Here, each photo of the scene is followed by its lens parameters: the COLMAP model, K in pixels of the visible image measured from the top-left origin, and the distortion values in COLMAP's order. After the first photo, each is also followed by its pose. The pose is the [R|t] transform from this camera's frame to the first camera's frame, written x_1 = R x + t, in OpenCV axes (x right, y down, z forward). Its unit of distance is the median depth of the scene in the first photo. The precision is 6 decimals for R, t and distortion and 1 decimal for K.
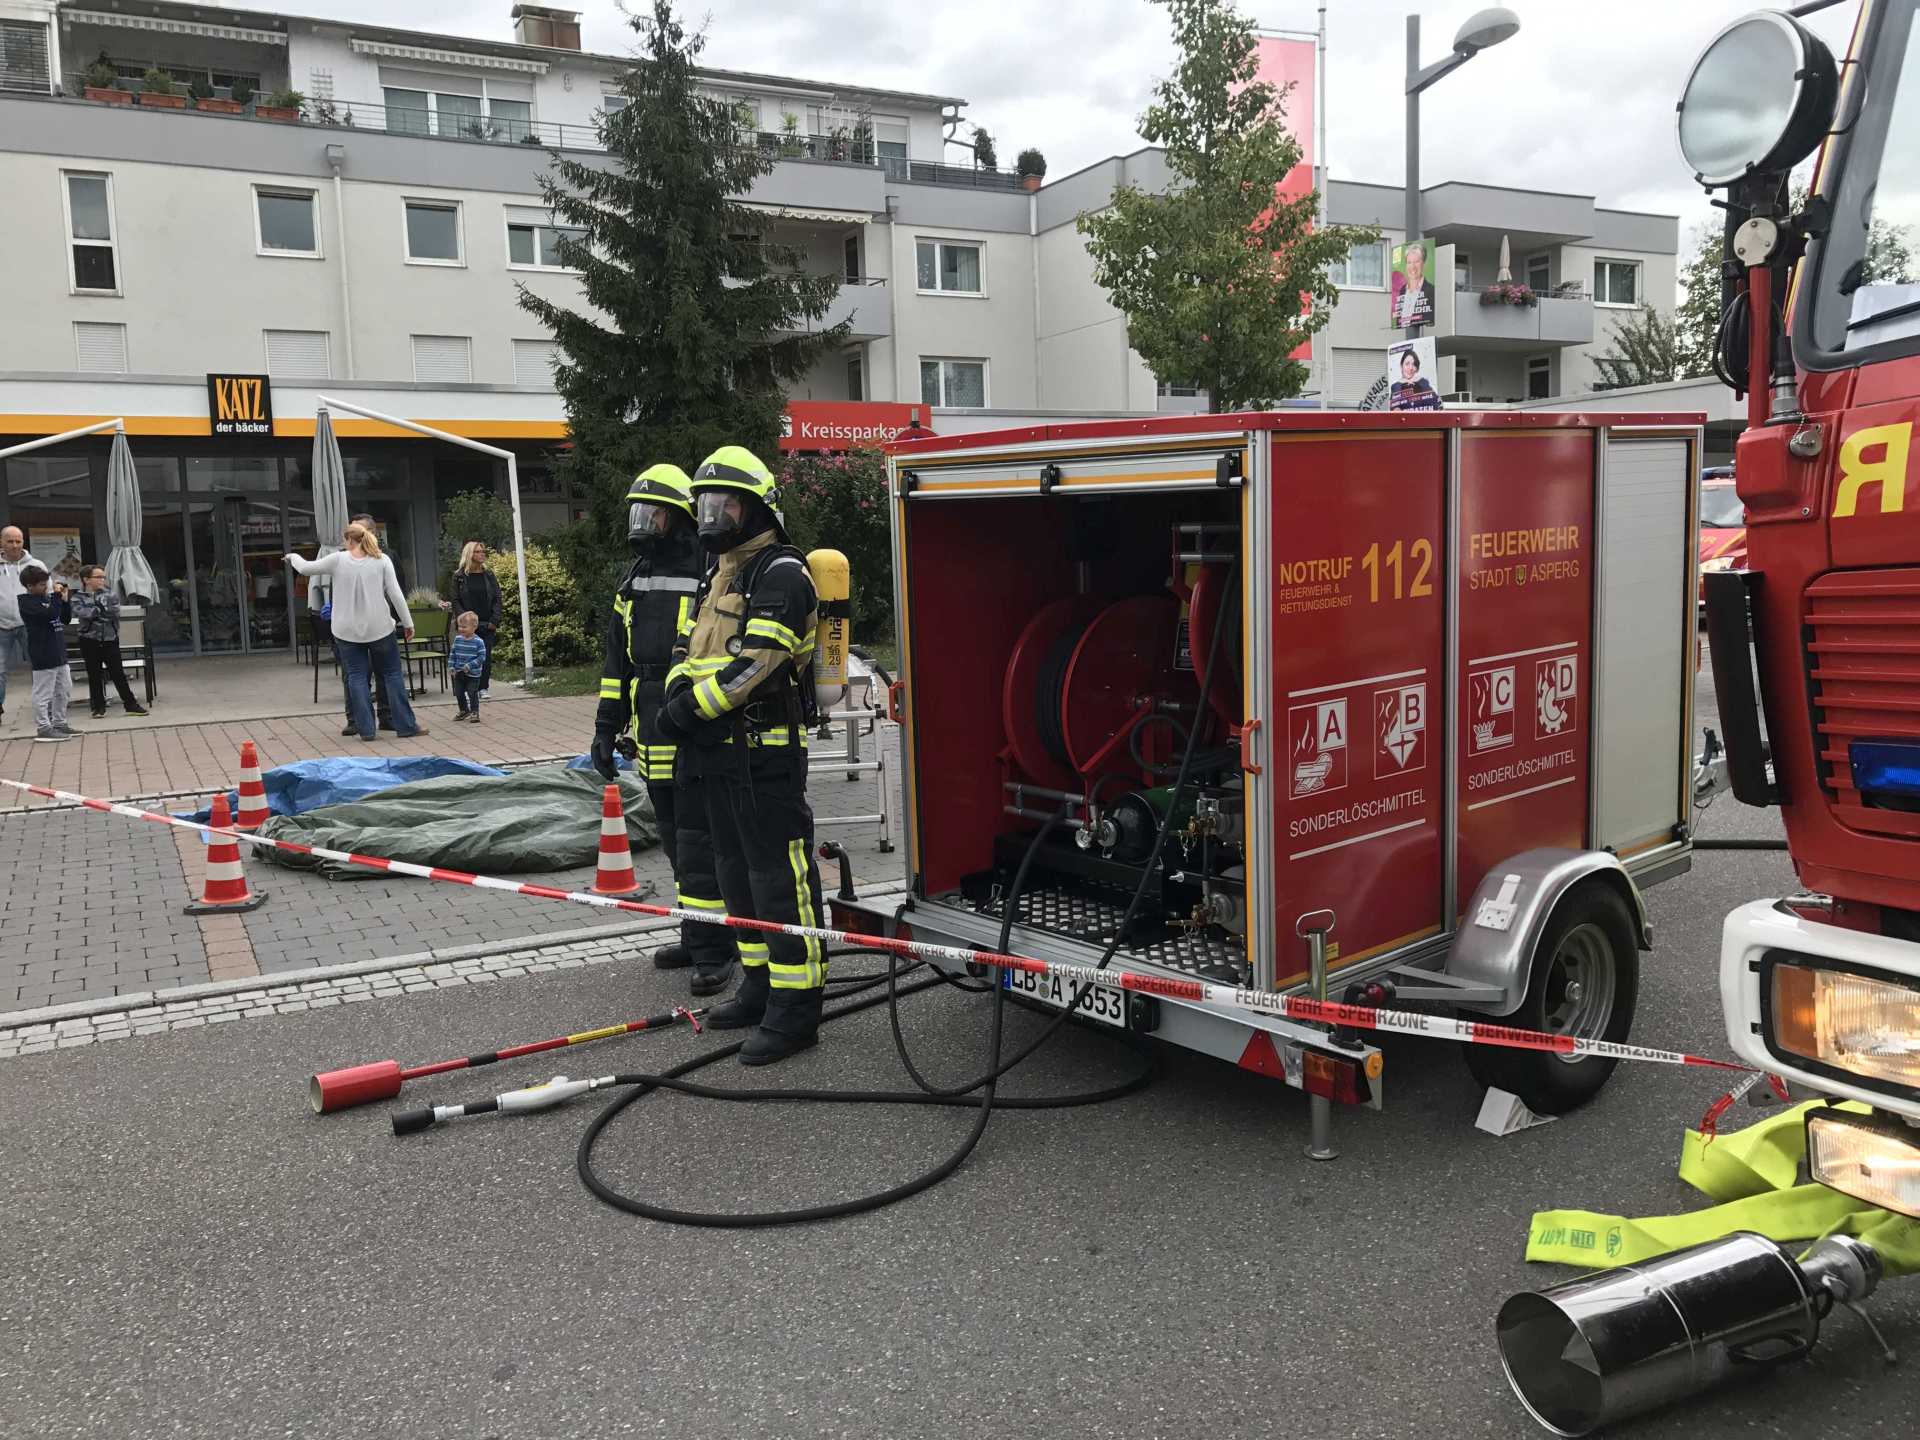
lens RADIAL K [[1561.5, 0, 948.0], [0, 1561.5, 696.8], [0, 0, 1]] dist [0.025126, -0.047044]
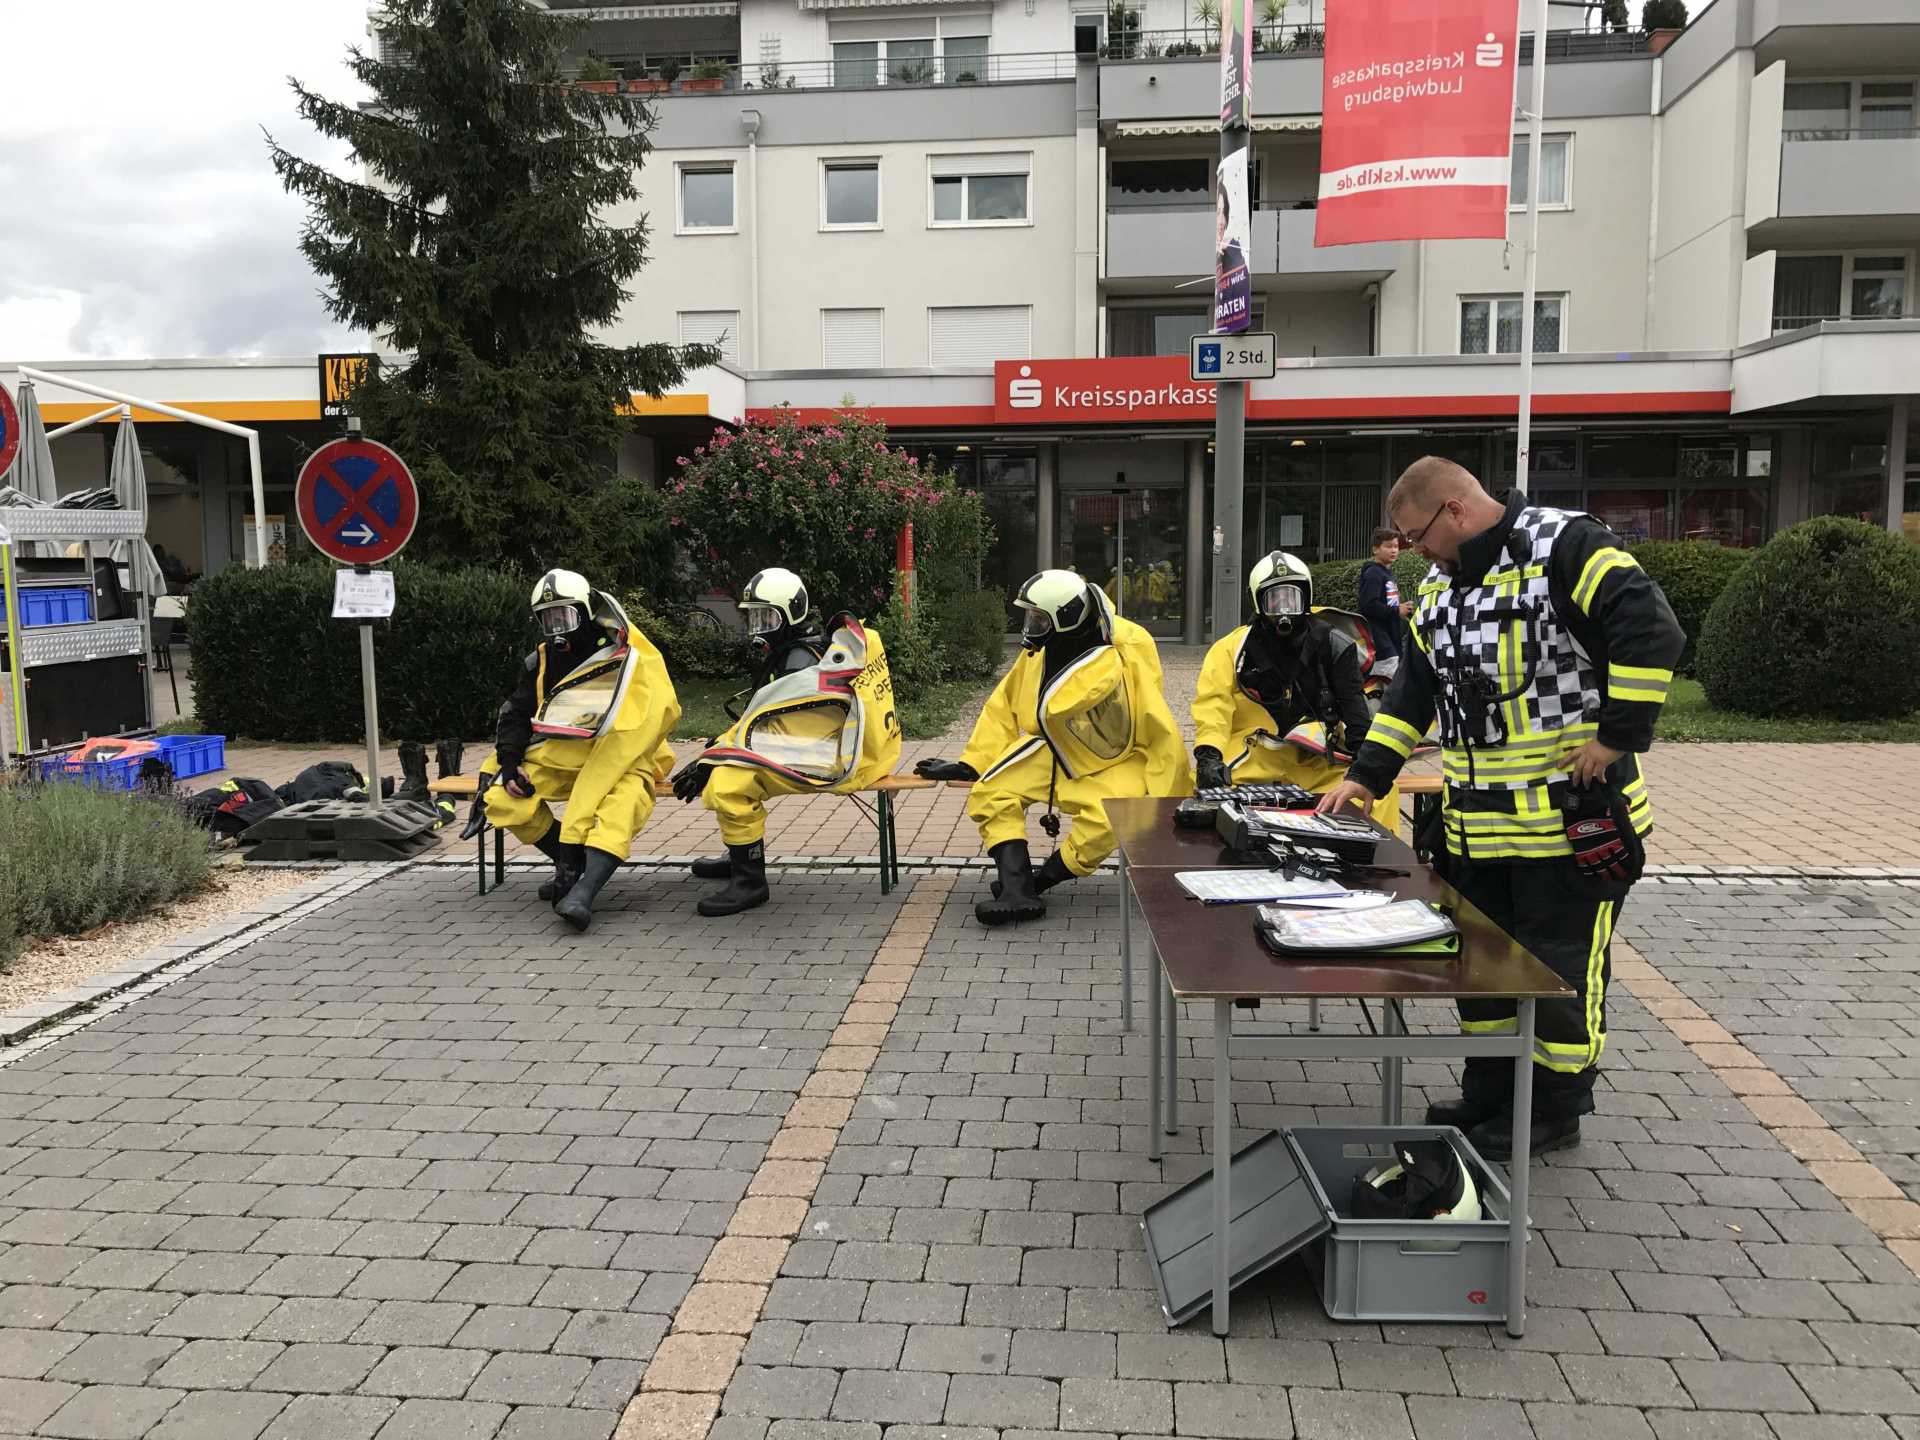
lens RADIAL K [[1561.5, 0, 948.0], [0, 1561.5, 696.8], [0, 0, 1]] dist [0.025126, -0.047044]
pose [[0.821728, 0.077491, -0.564586, 0.391485], [-0.072565, 0.996875, 0.031209, -0.056604], [0.565241, 0.015324, 0.824784, 0.435371]]
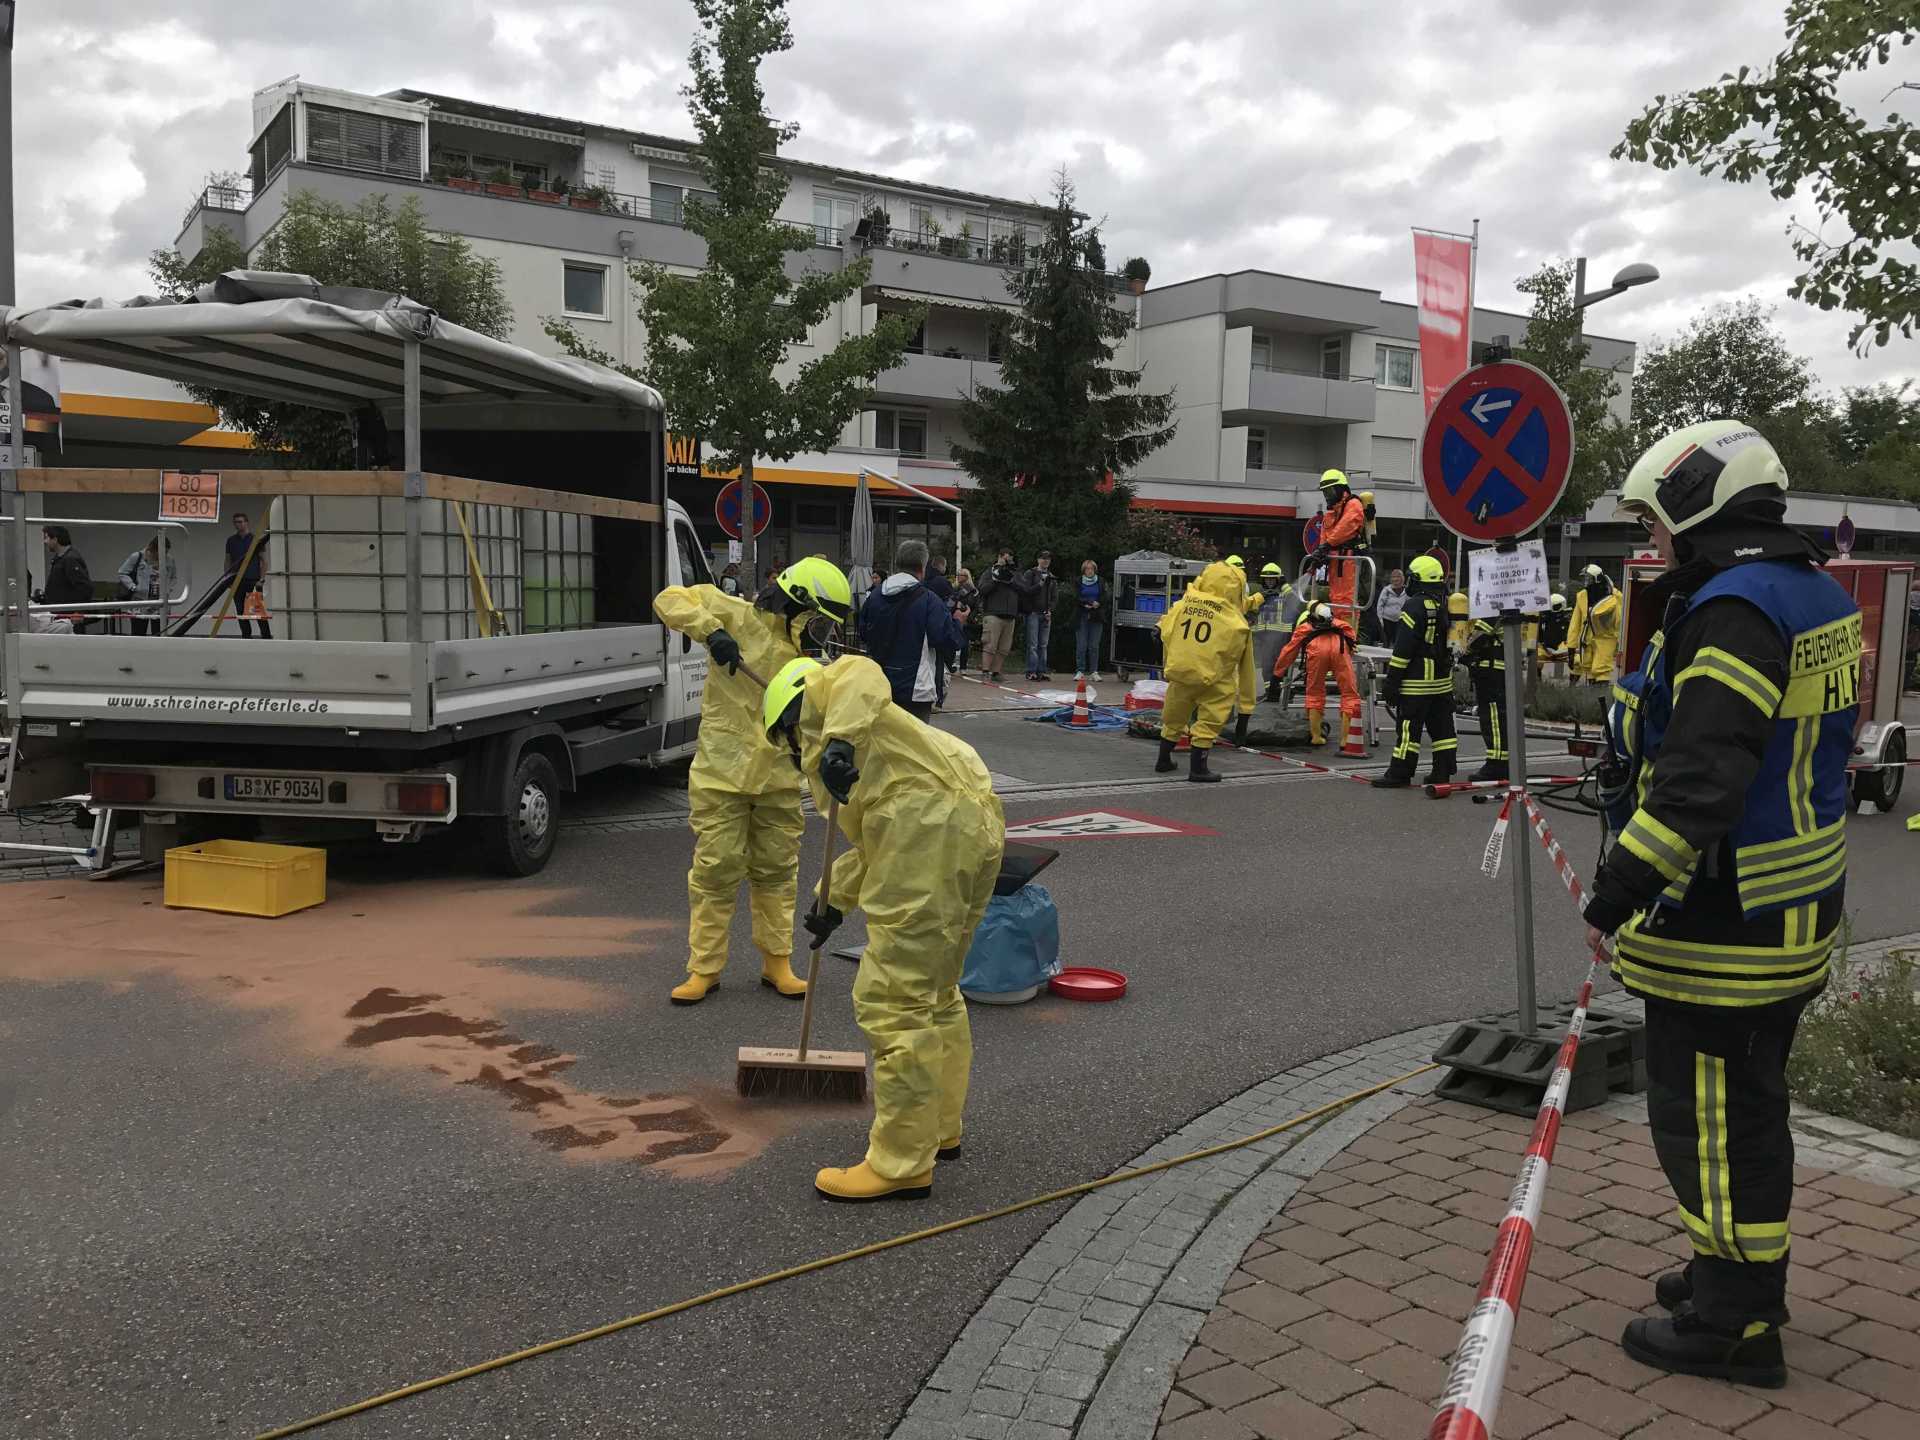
lens RADIAL K [[1561.5, 0, 948.0], [0, 1561.5, 696.8], [0, 0, 1]] dist [0.025126, -0.047044]
pose [[0.995793, 0.047208, 0.078532, -0.320459], [-0.045684, 0.998733, -0.021088, 0.040968], [-0.079428, 0.017412, 0.996688, -0.356269]]
